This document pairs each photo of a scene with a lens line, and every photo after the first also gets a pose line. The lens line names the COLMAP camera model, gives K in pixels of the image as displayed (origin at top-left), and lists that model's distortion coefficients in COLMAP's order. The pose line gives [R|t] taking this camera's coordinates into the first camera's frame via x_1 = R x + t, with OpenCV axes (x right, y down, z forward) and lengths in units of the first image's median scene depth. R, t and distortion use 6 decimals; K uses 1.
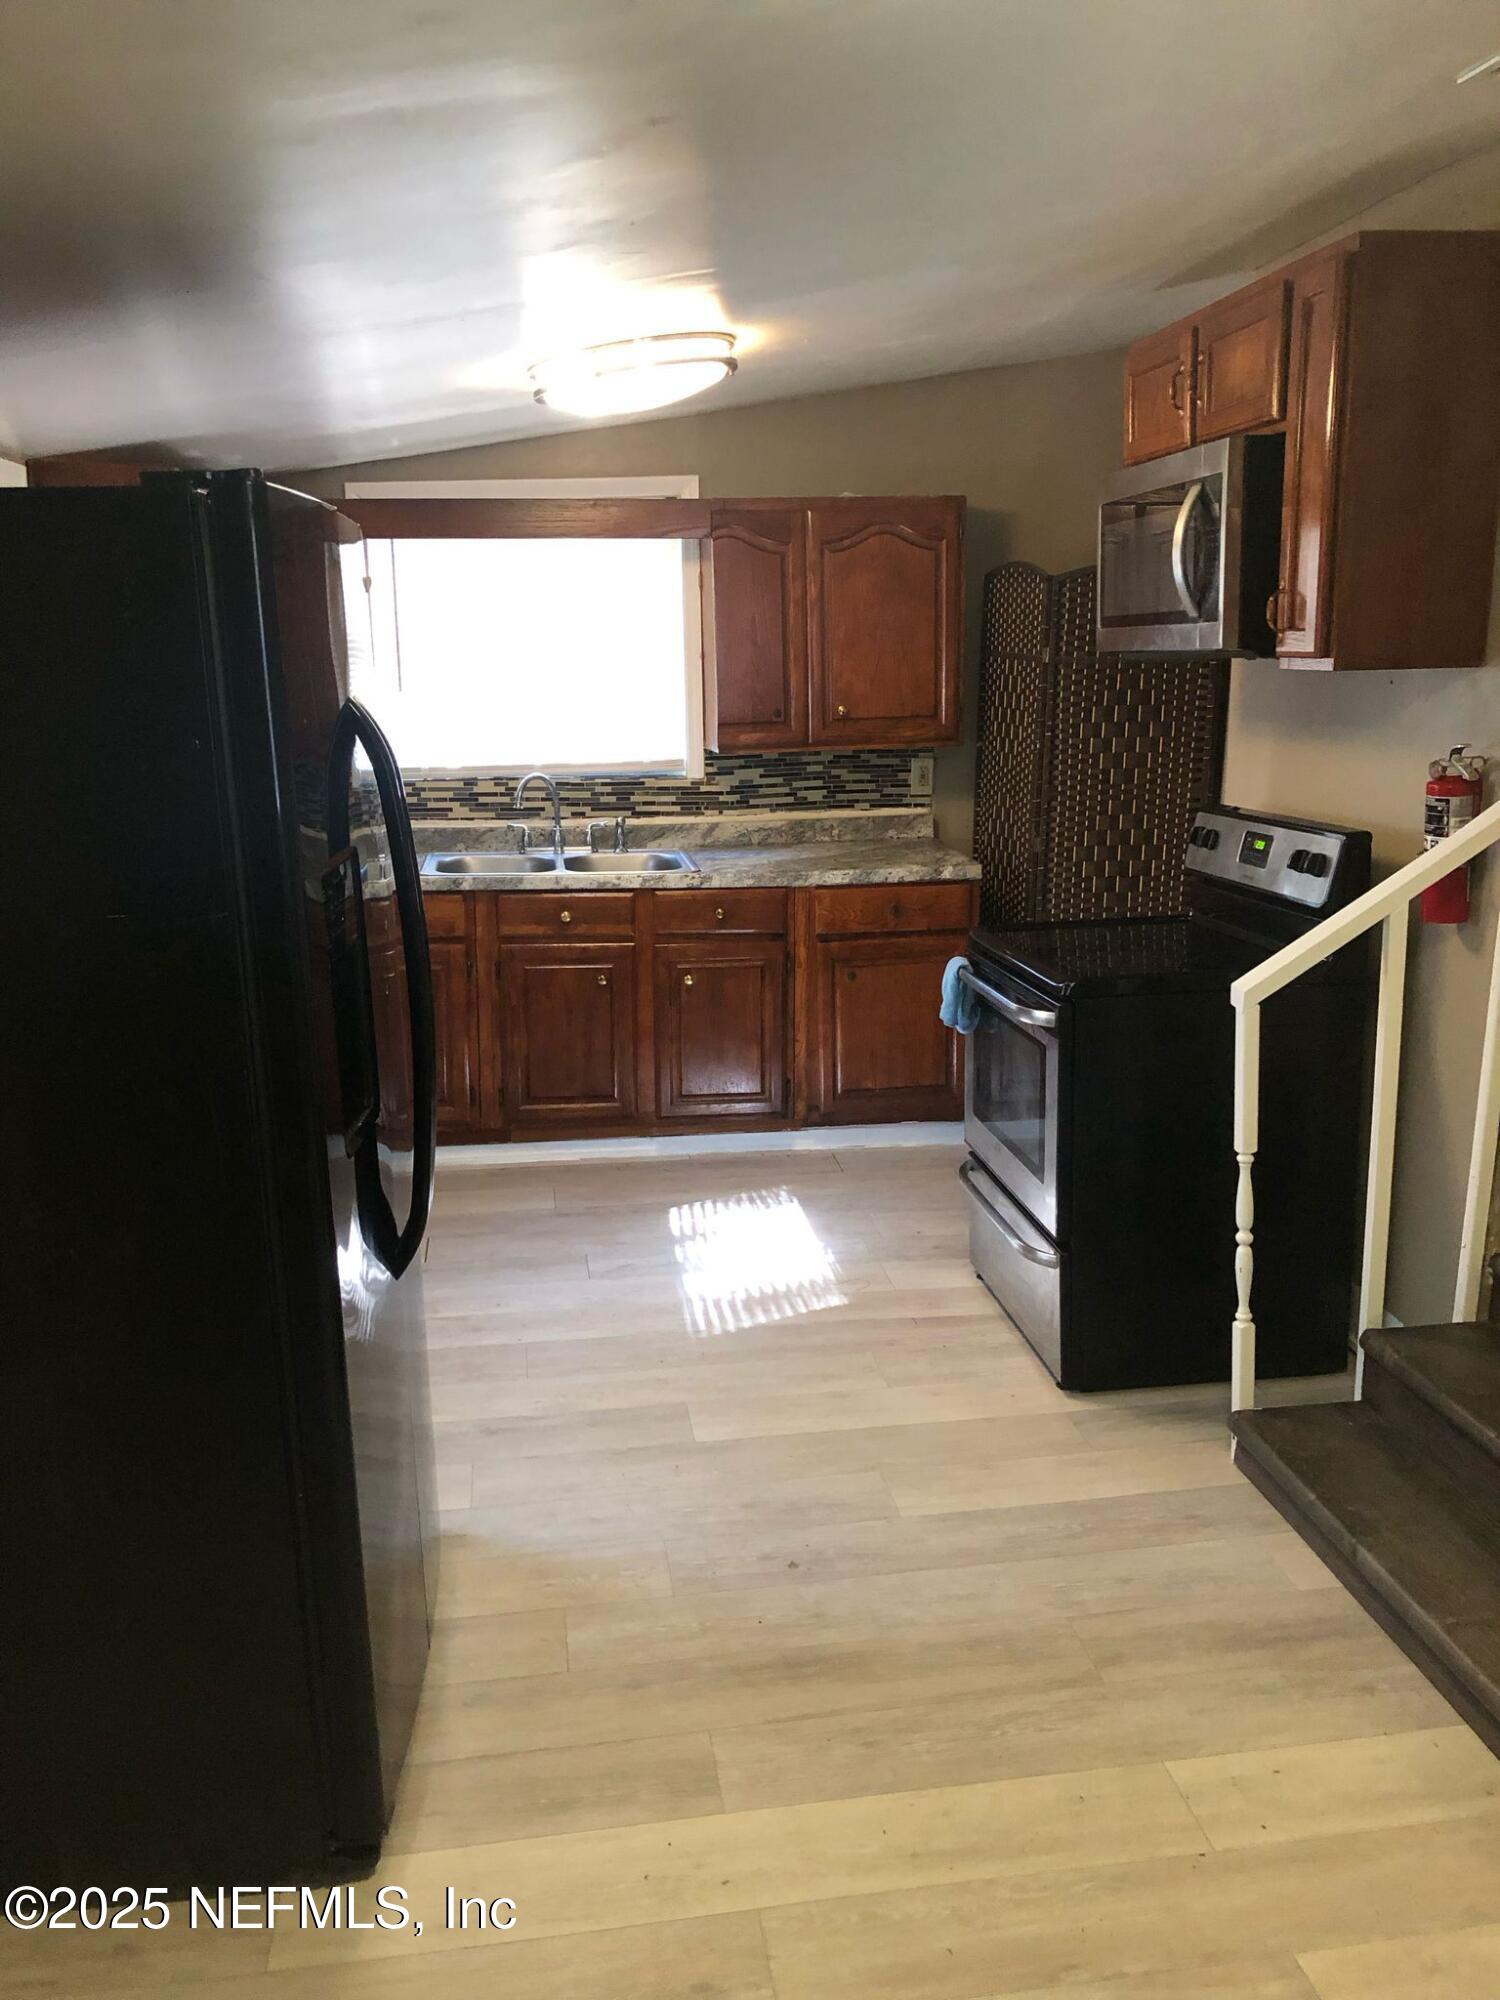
lens RADIAL K [[1493.3, 0, 746.4], [0, 1493.3, 954.7], [0, 0, 1]] dist [0.025618, -0.009161]
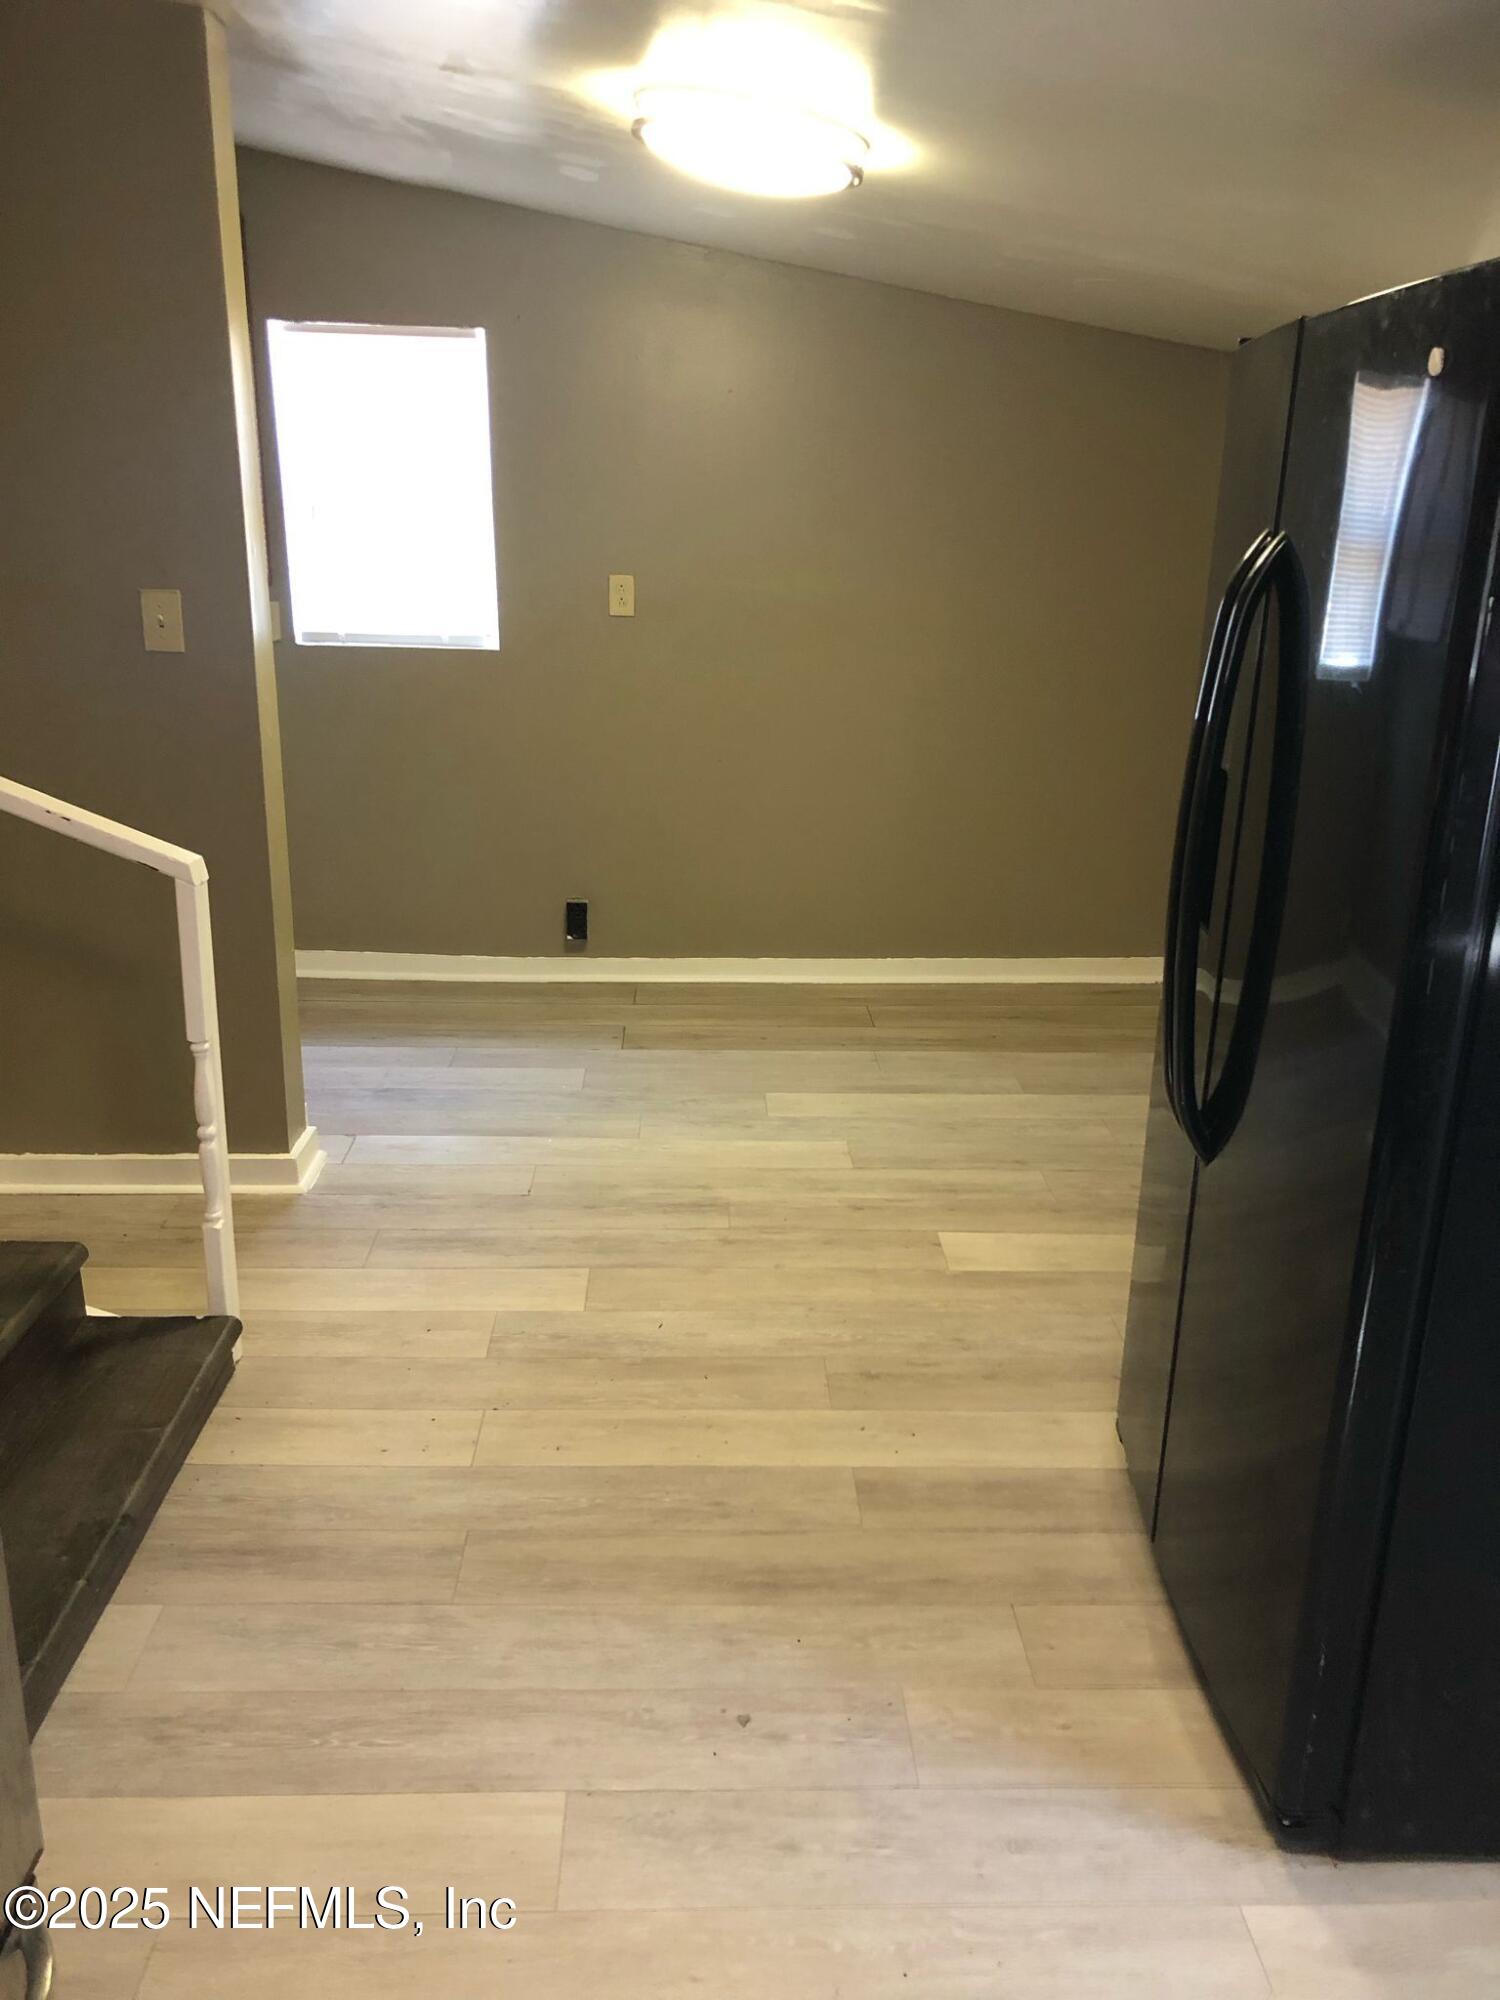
lens RADIAL K [[1493.3, 0, 746.4], [0, 1493.3, 954.7], [0, 0, 1]] dist [0.025618, -0.009161]
pose [[-0.992656, -0.043090, 0.113033, -0.043058], [0.014033, 0.887077, 0.461409, -0.312145], [-0.120151, 0.459606, -0.879958, 1.647308]]
